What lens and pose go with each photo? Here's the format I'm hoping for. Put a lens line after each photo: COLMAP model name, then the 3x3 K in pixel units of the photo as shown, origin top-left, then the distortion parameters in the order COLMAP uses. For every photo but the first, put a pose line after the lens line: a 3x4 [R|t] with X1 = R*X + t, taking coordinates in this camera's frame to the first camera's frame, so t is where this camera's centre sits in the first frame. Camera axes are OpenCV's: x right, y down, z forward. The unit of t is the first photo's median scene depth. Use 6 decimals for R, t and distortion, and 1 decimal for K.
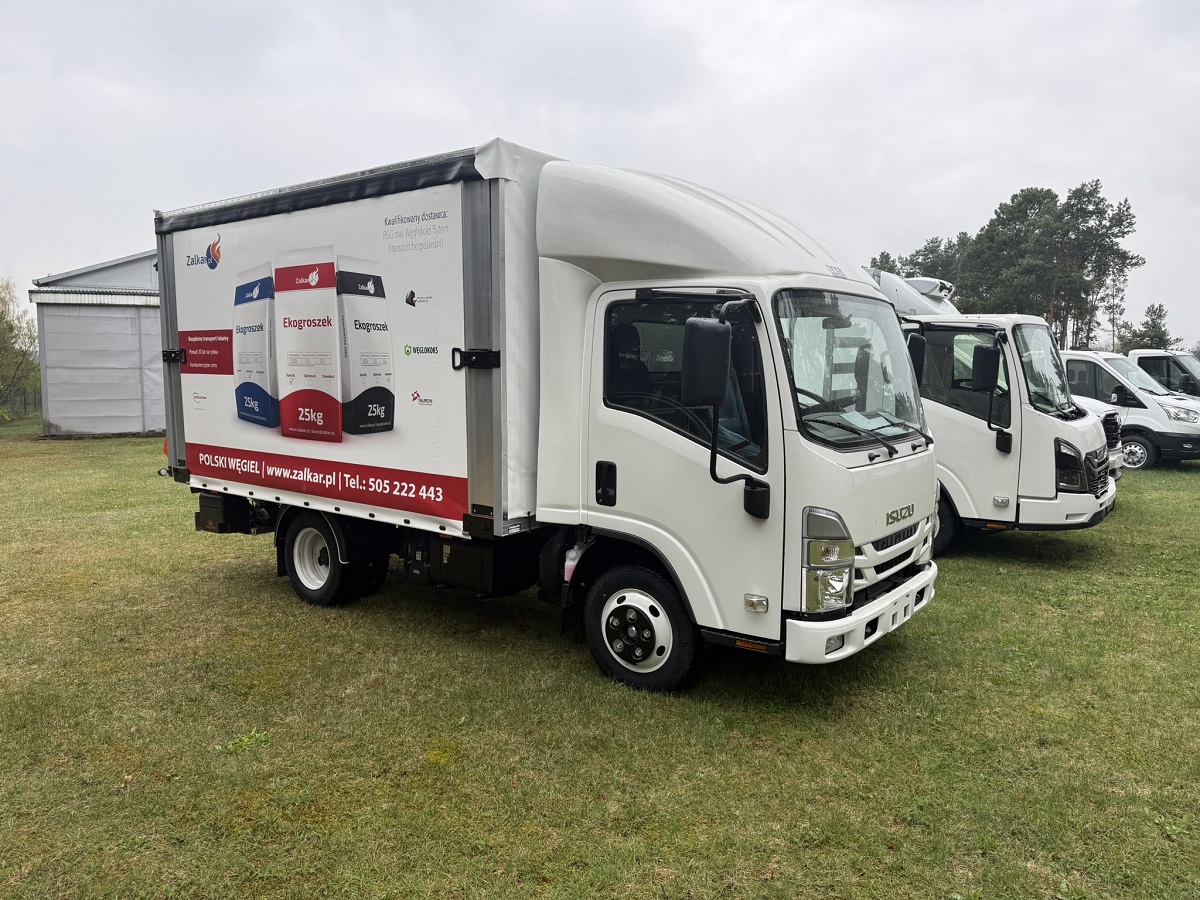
lens RADIAL K [[835.0, 0, 637.0], [0, 835.0, 443.4], [0, 0, 1]] dist [0.056411, -0.069553]
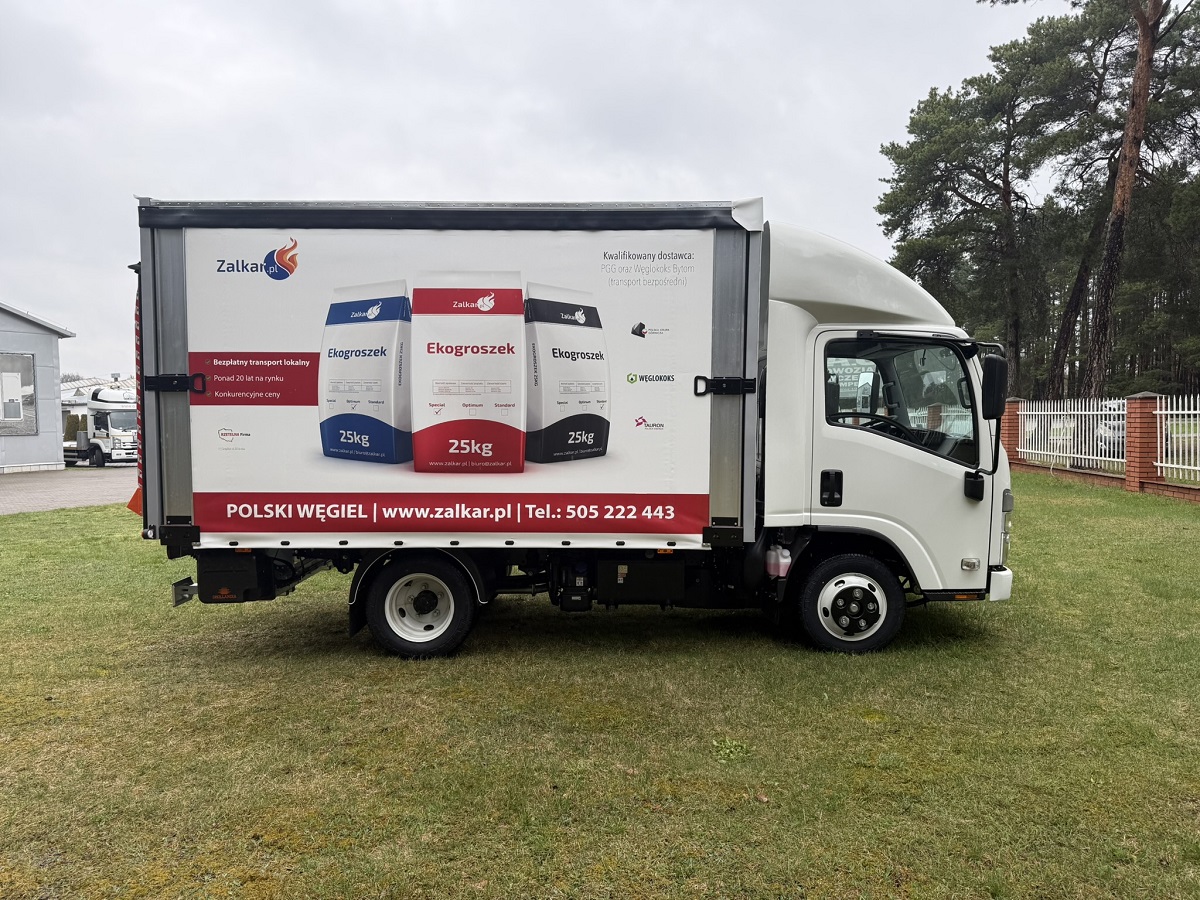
lens RADIAL K [[835.0, 0, 610.8], [0, 835.0, 442.1], [0, 0, 1]] dist [0.056411, -0.069553]
pose [[0.812309, -0.030245, 0.582443, -0.844040], [0.060041, 0.997685, -0.031929, 0.000569], [-0.580129, 0.060906, 0.812244, 0.157125]]
